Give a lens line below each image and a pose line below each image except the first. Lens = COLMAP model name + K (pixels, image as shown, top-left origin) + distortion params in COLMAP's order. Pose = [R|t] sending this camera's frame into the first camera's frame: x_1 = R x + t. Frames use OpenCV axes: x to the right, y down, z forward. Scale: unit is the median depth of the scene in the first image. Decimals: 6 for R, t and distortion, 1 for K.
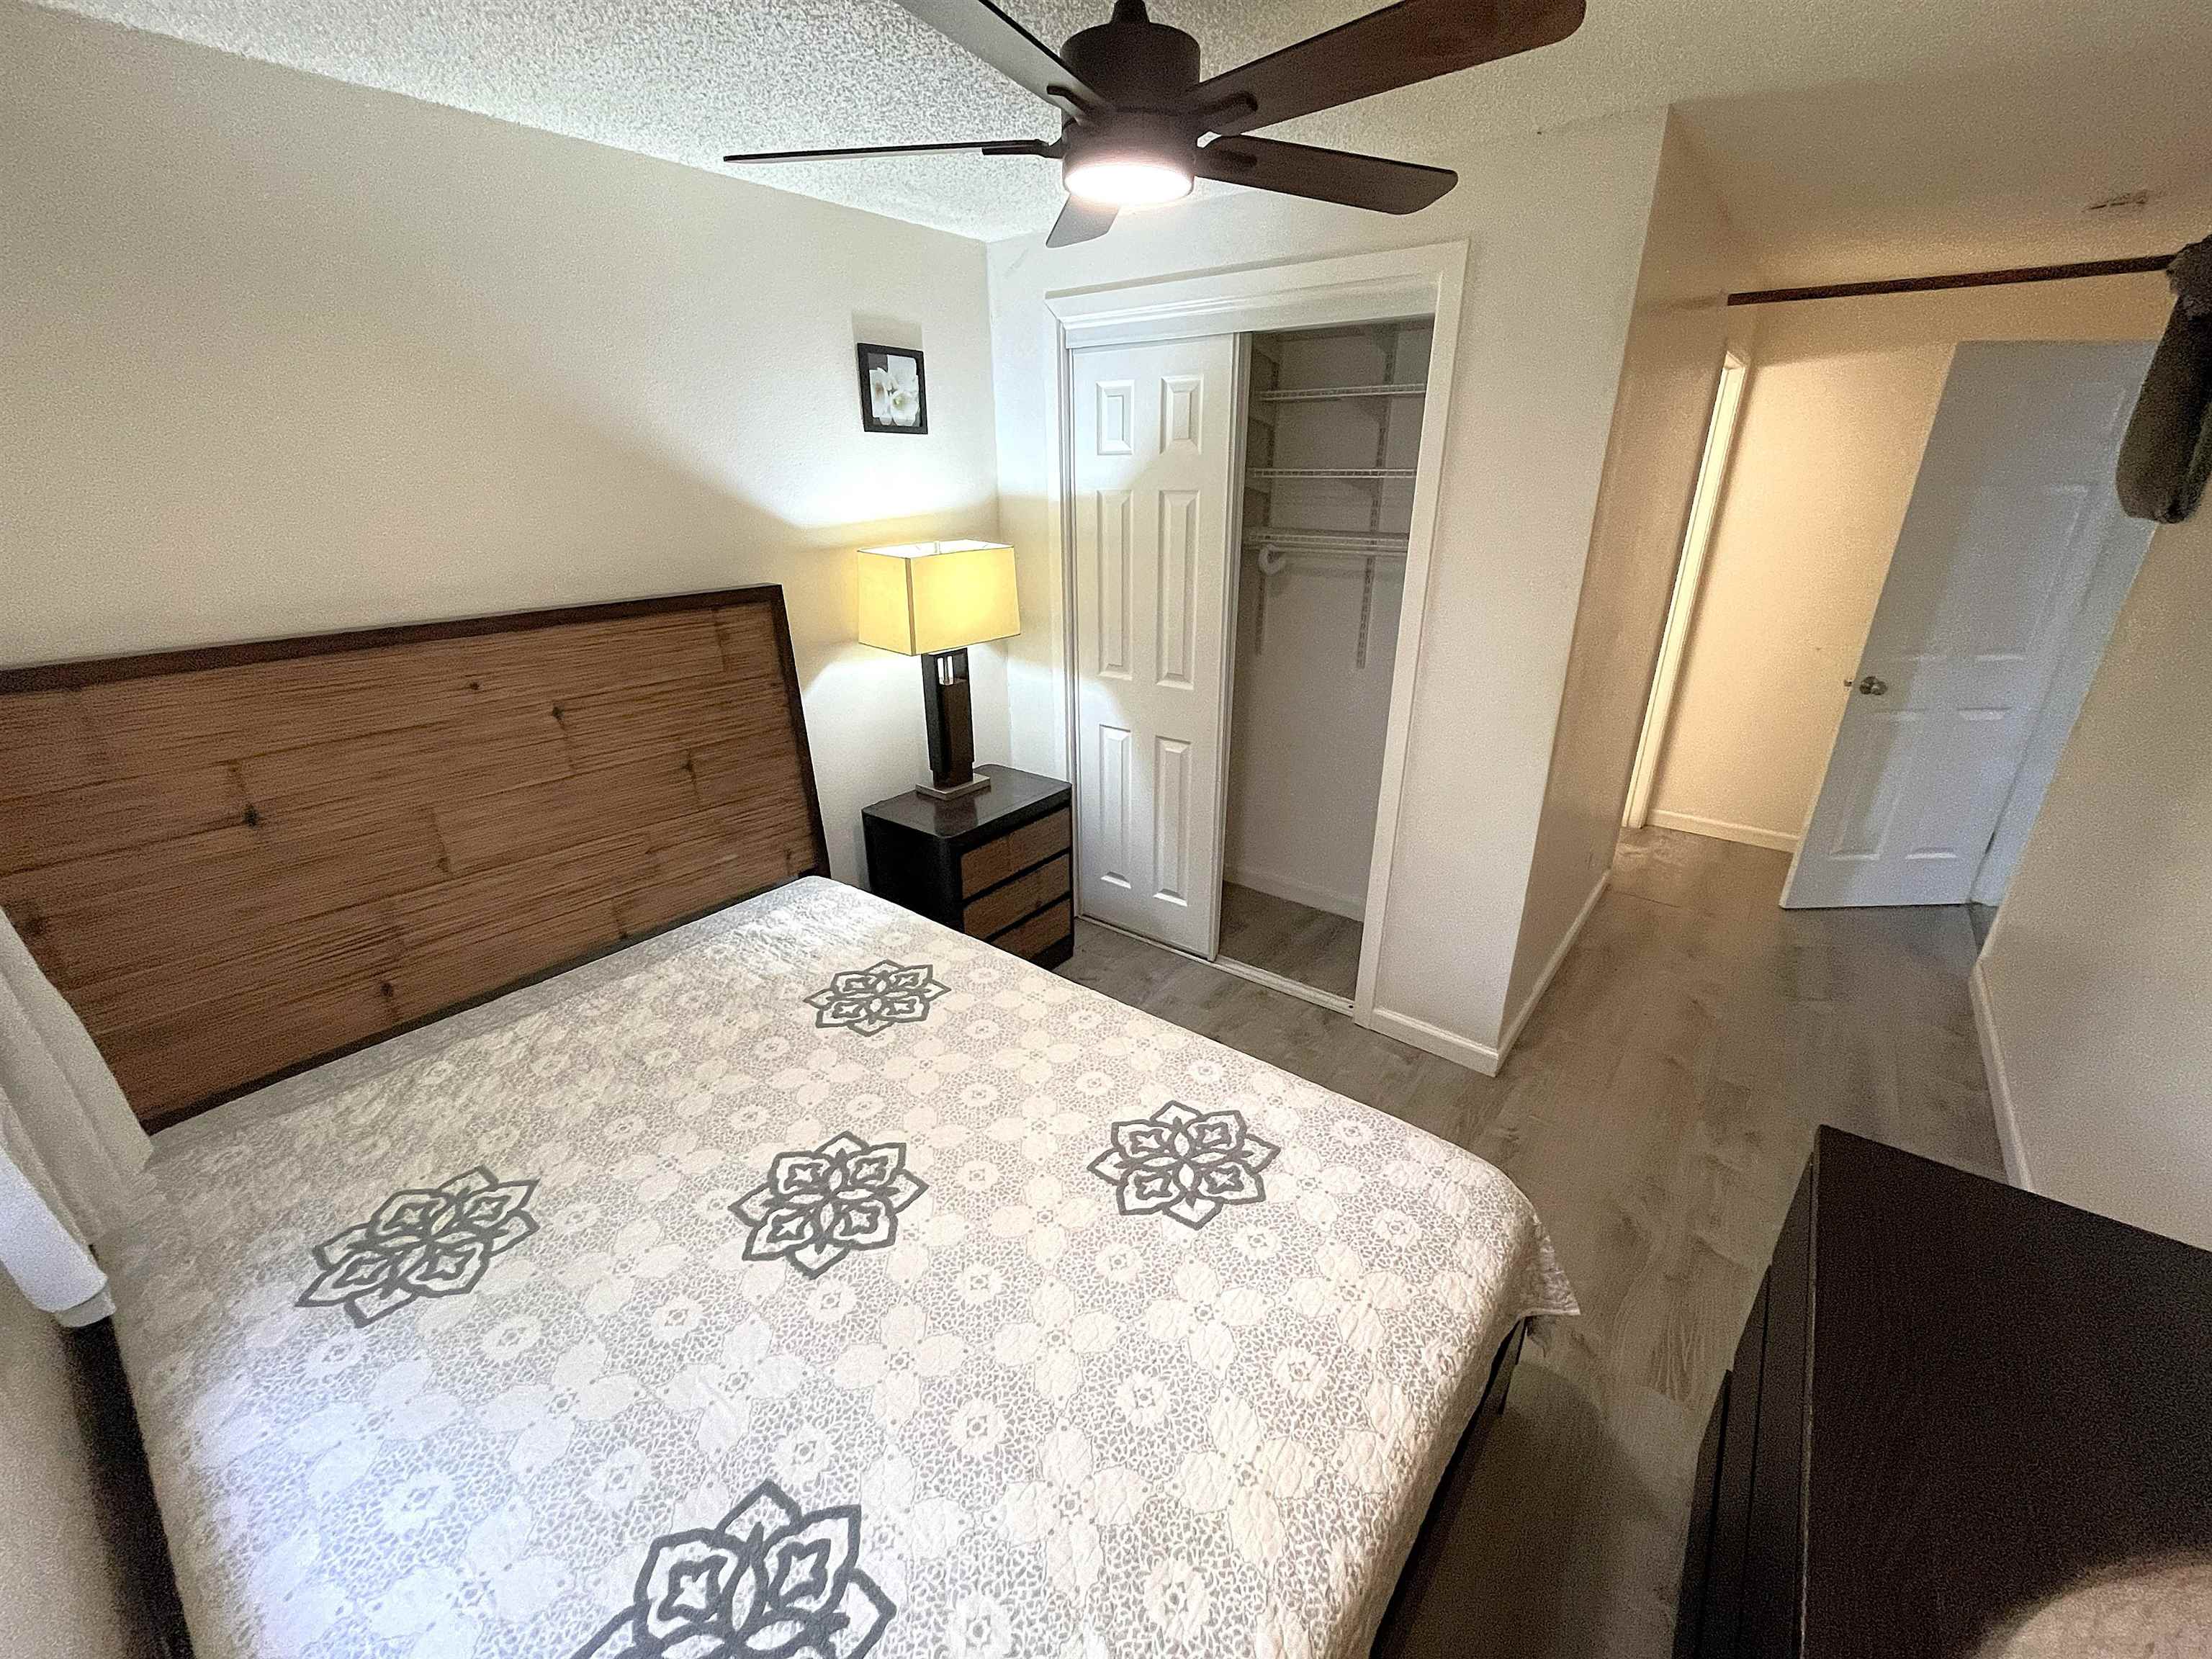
lens RADIAL K [[897.4, 0, 1111.1], [0, 897.4, 824.4], [0, 0, 1]] dist [-0.000453, -0.001141]
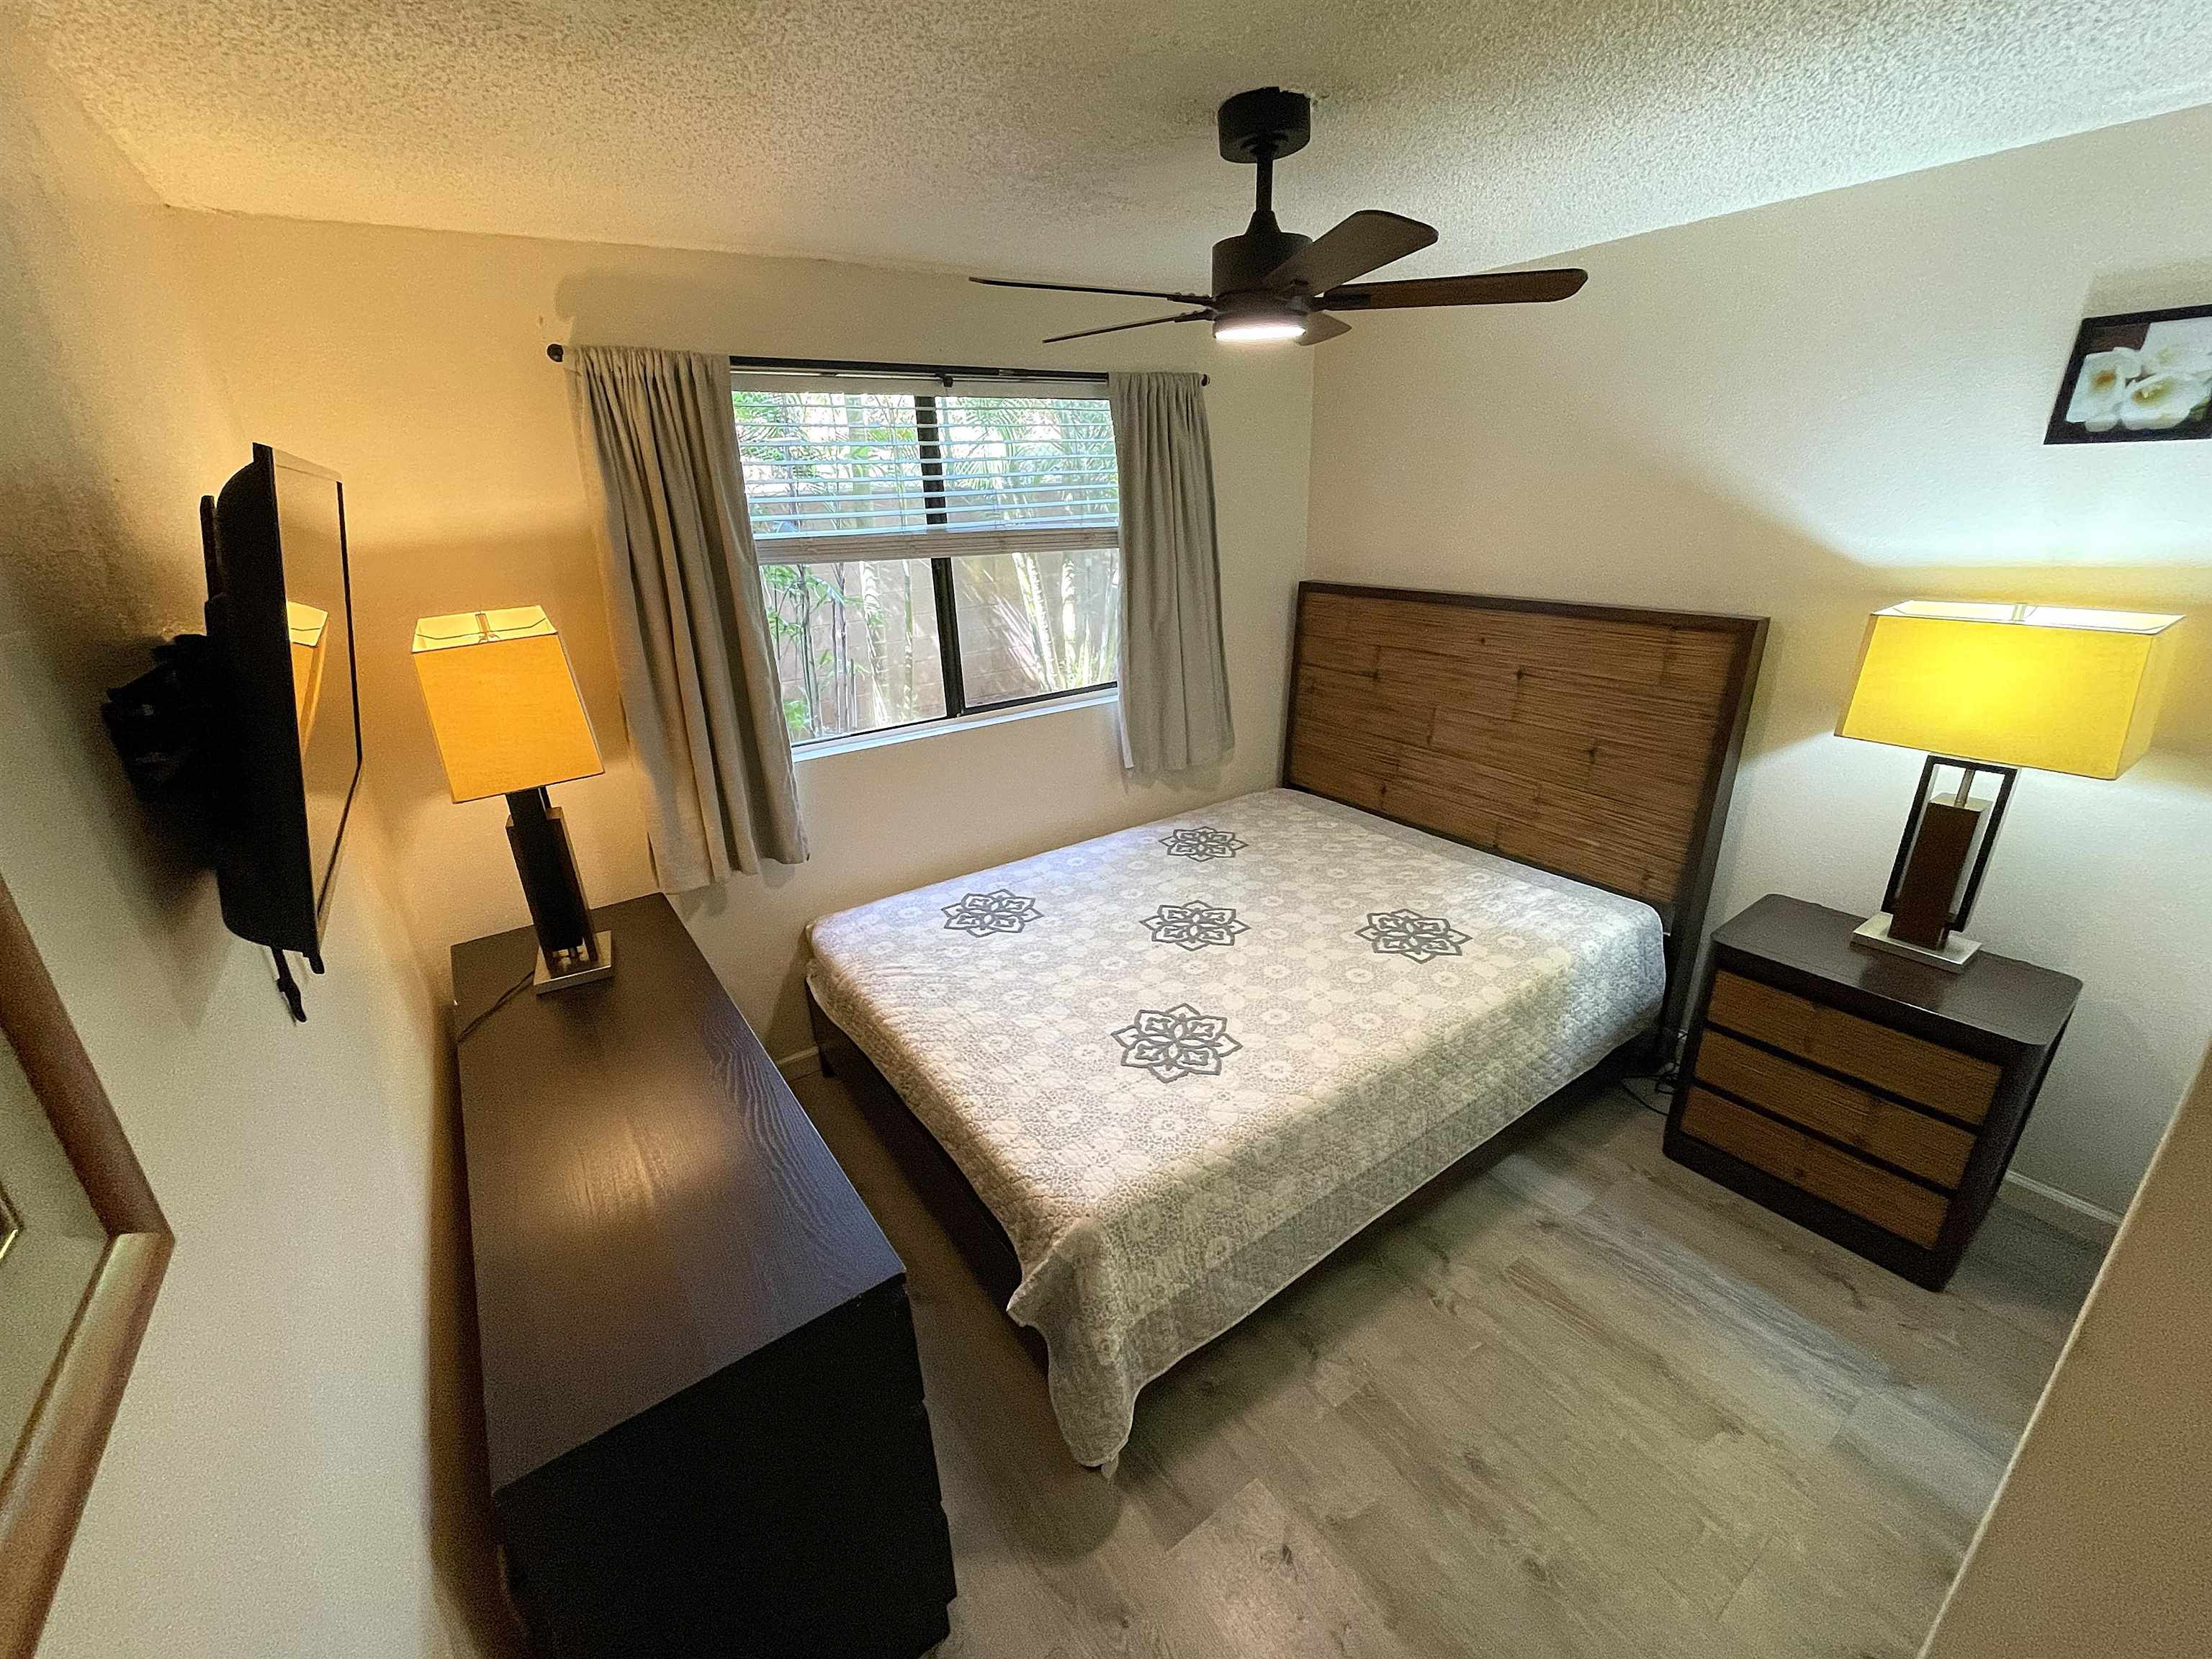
lens RADIAL K [[897.4, 0, 1112.1], [0, 897.4, 828.0], [0, 0, 1]] dist [-0.000453, -0.001141]
pose [[-0.288580, 0.355501, -0.889011, 1.051497], [-0.319438, 0.839565, 0.439421, -0.398454], [0.902597, 0.410792, -0.128721, 0.849591]]
